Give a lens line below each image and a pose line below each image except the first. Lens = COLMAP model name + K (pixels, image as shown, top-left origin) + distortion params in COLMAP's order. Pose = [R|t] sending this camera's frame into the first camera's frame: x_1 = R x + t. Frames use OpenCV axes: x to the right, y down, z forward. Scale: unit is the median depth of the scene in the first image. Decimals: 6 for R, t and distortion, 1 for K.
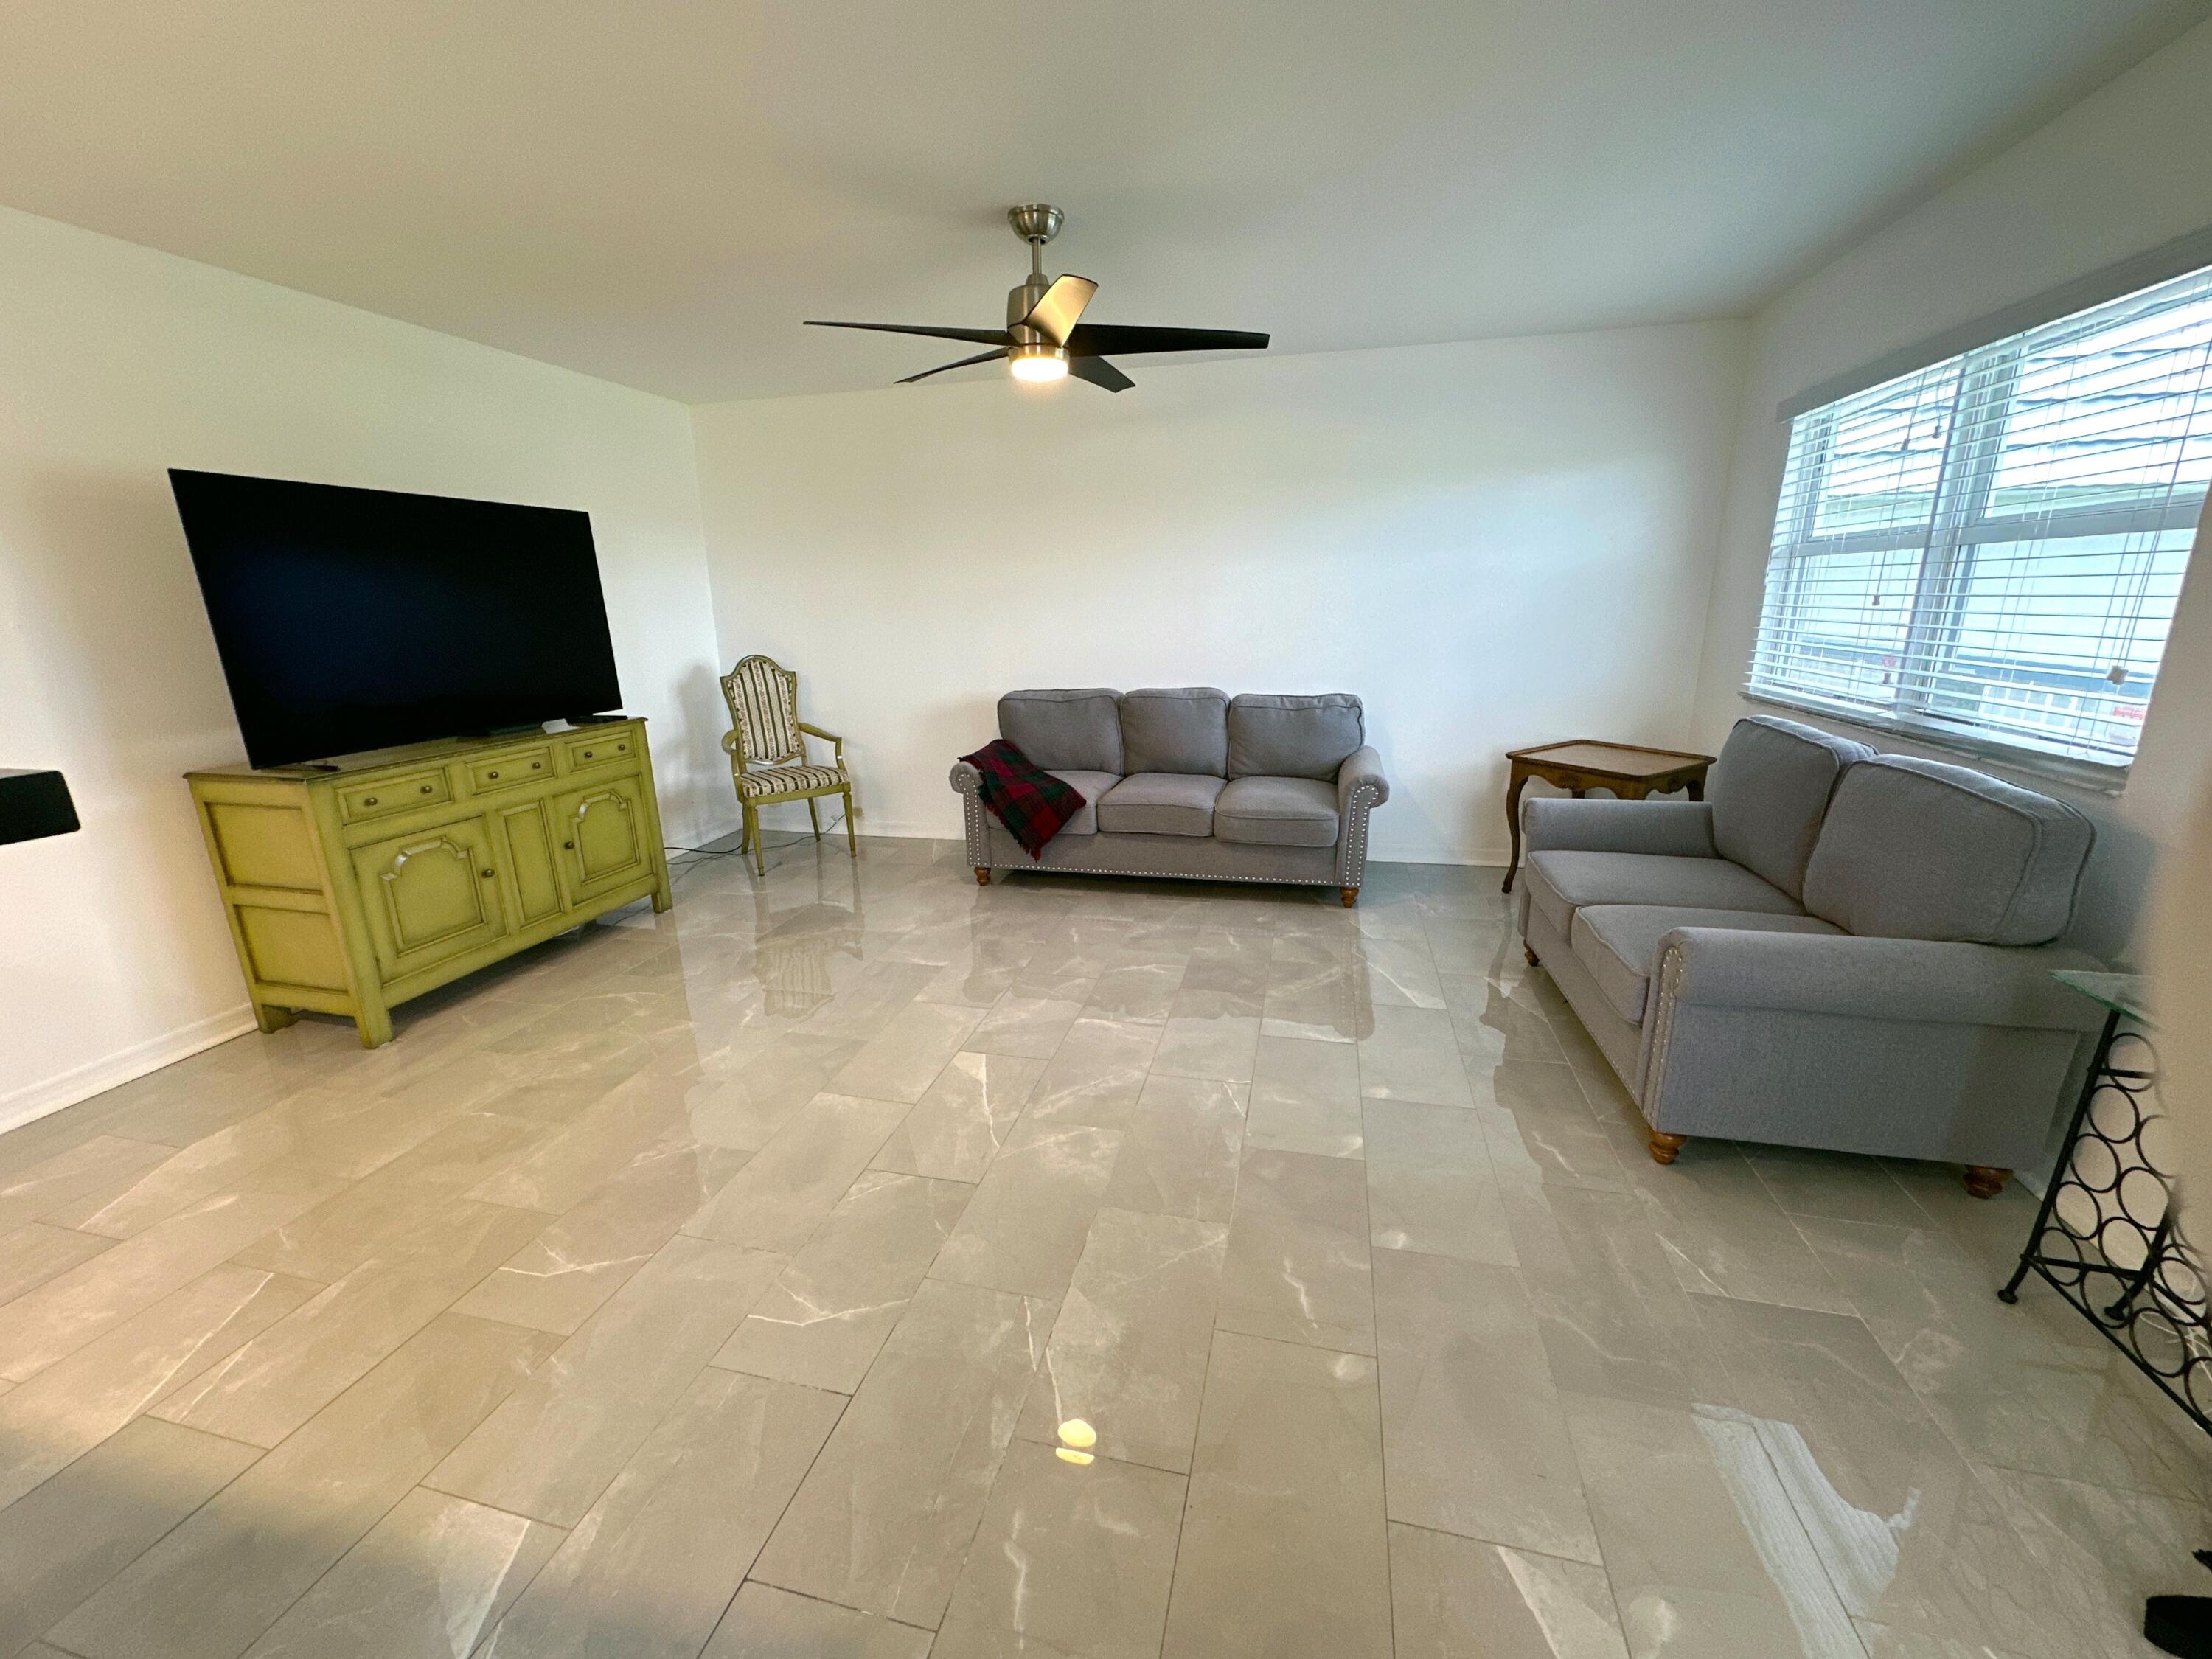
lens RADIAL K [[888.7, 0, 1111.4], [0, 888.7, 822.5], [0, 0, 1]] dist [0.000214, 0.001072]
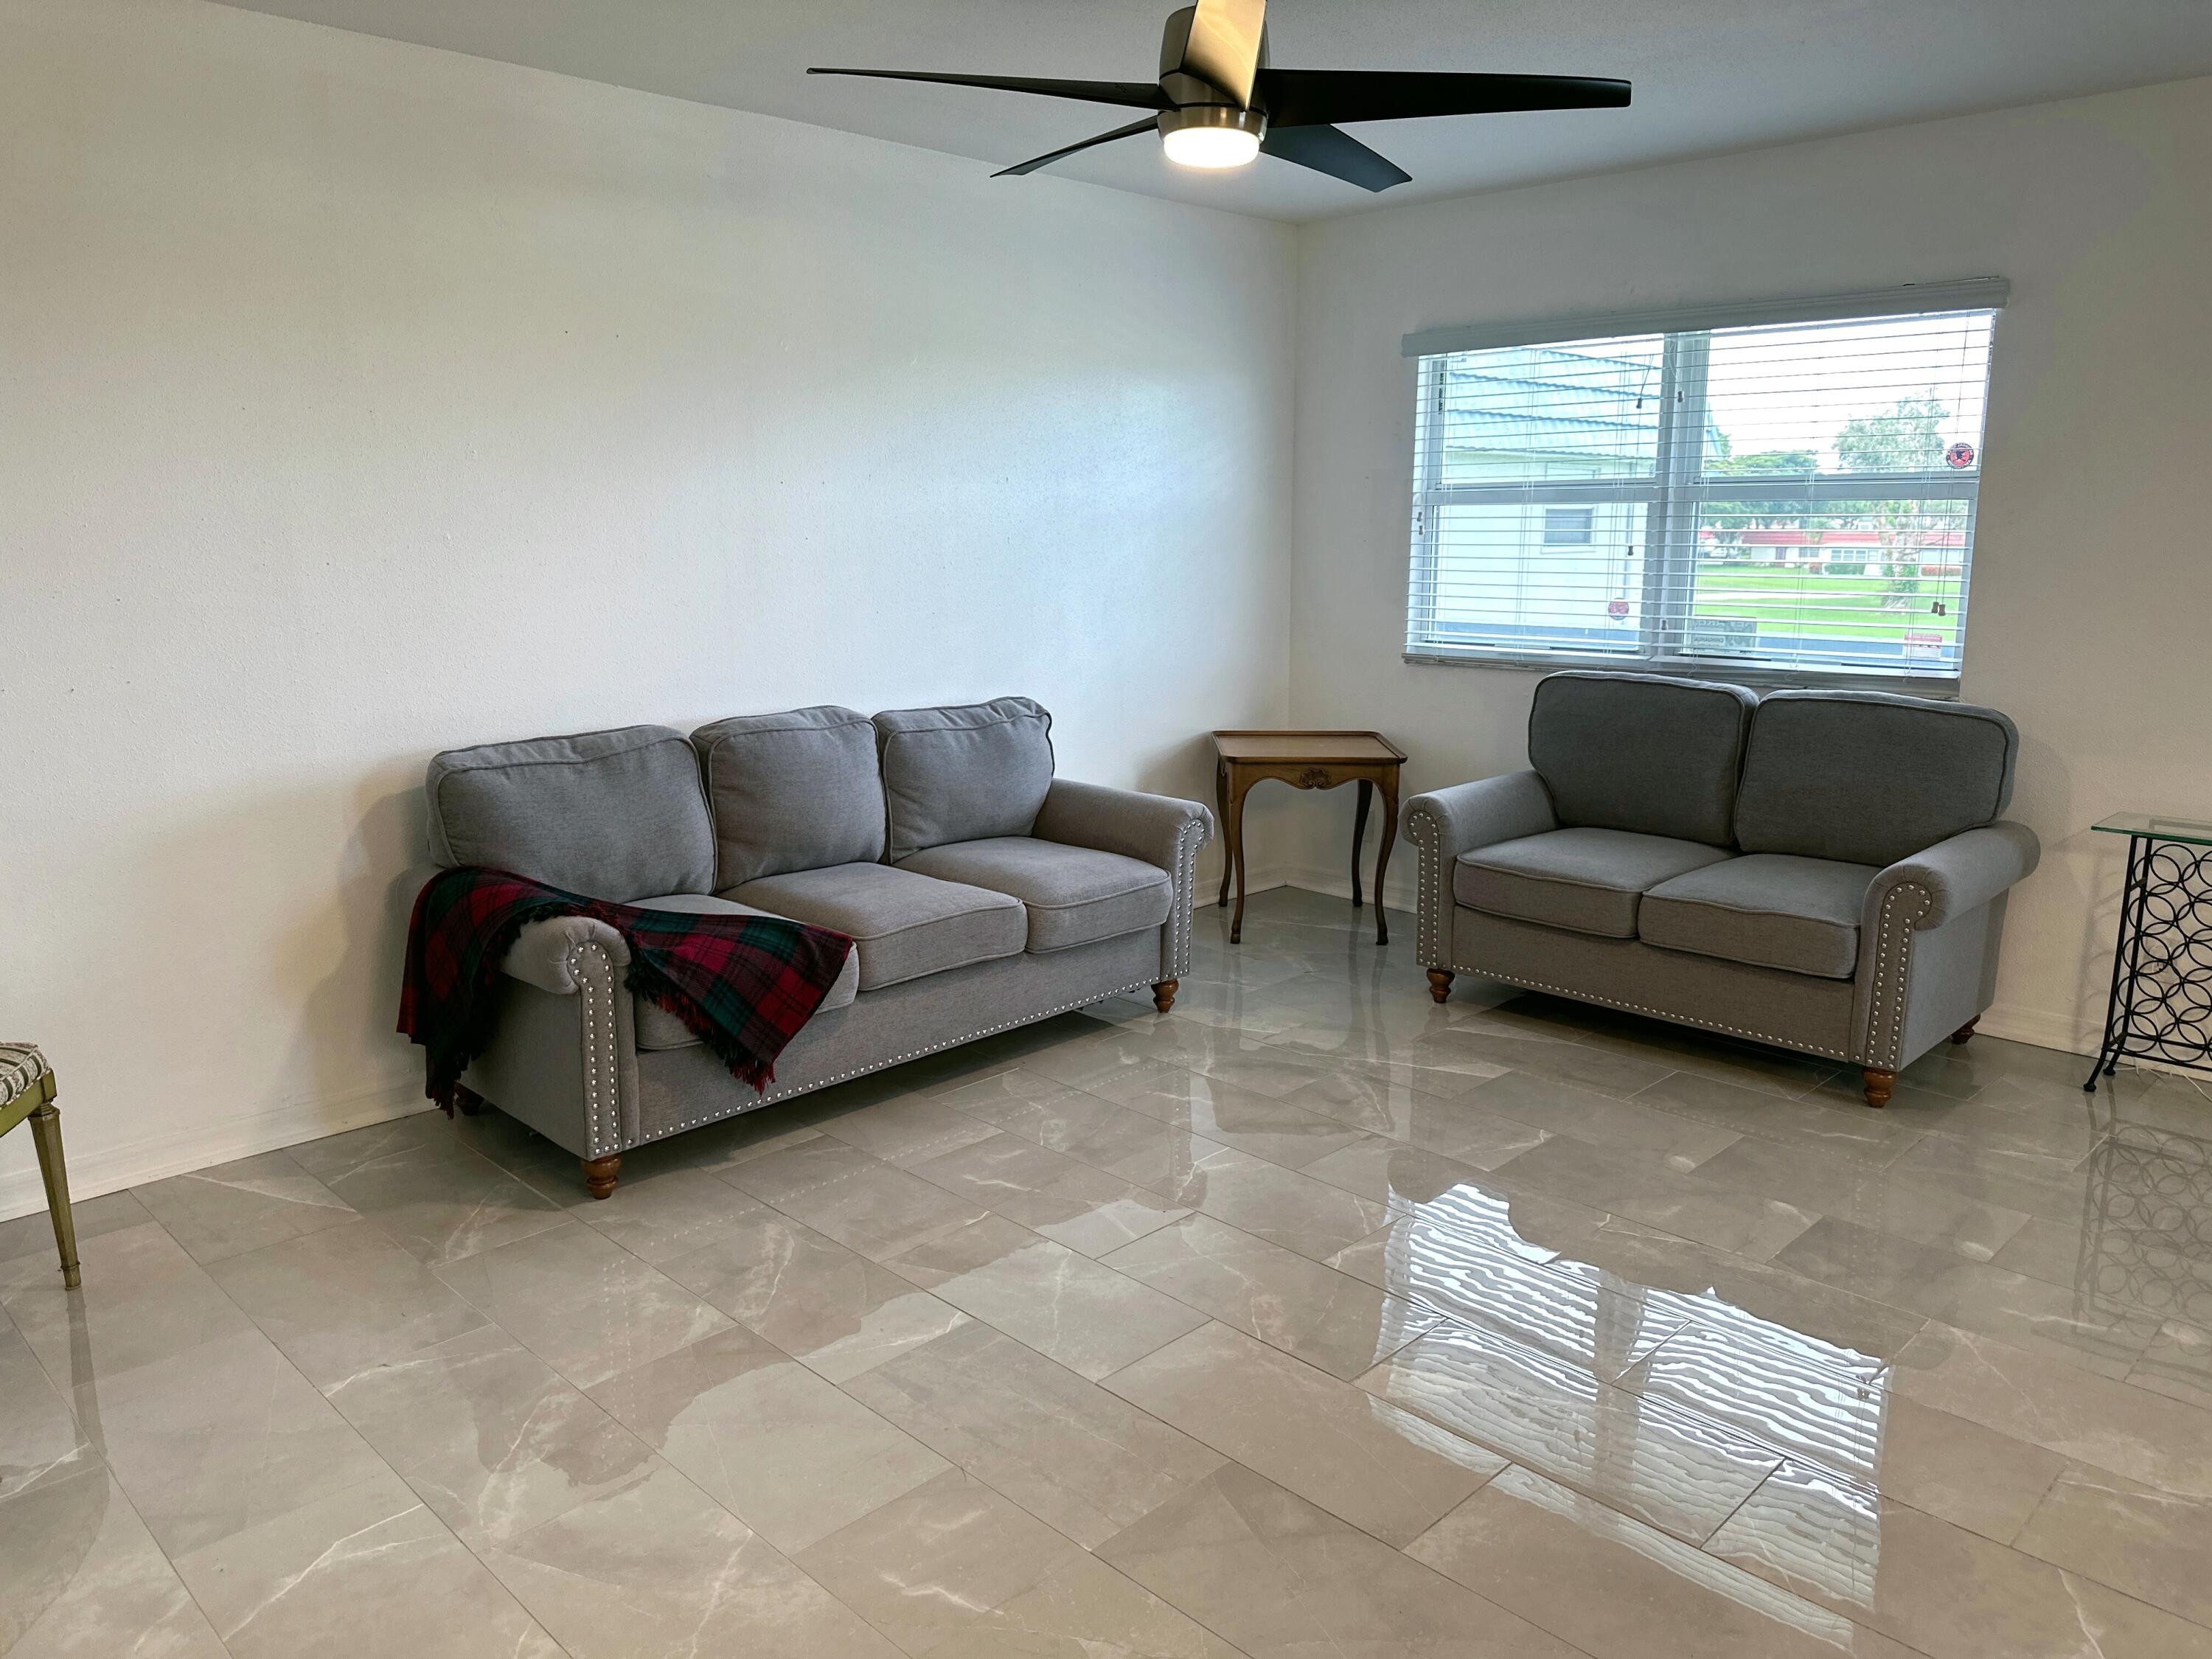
lens RADIAL K [[1588.0, 0, 1102.0], [0, 1588.0, 786.6], [0, 0, 1]] dist [0.072345, -0.032762]
pose [[0.511290, -0.126926, 0.849984, -0.811064], [0.203577, 0.978772, 0.023700, -0.115207], [-0.834949, 0.160919, 0.526275, 0.438865]]
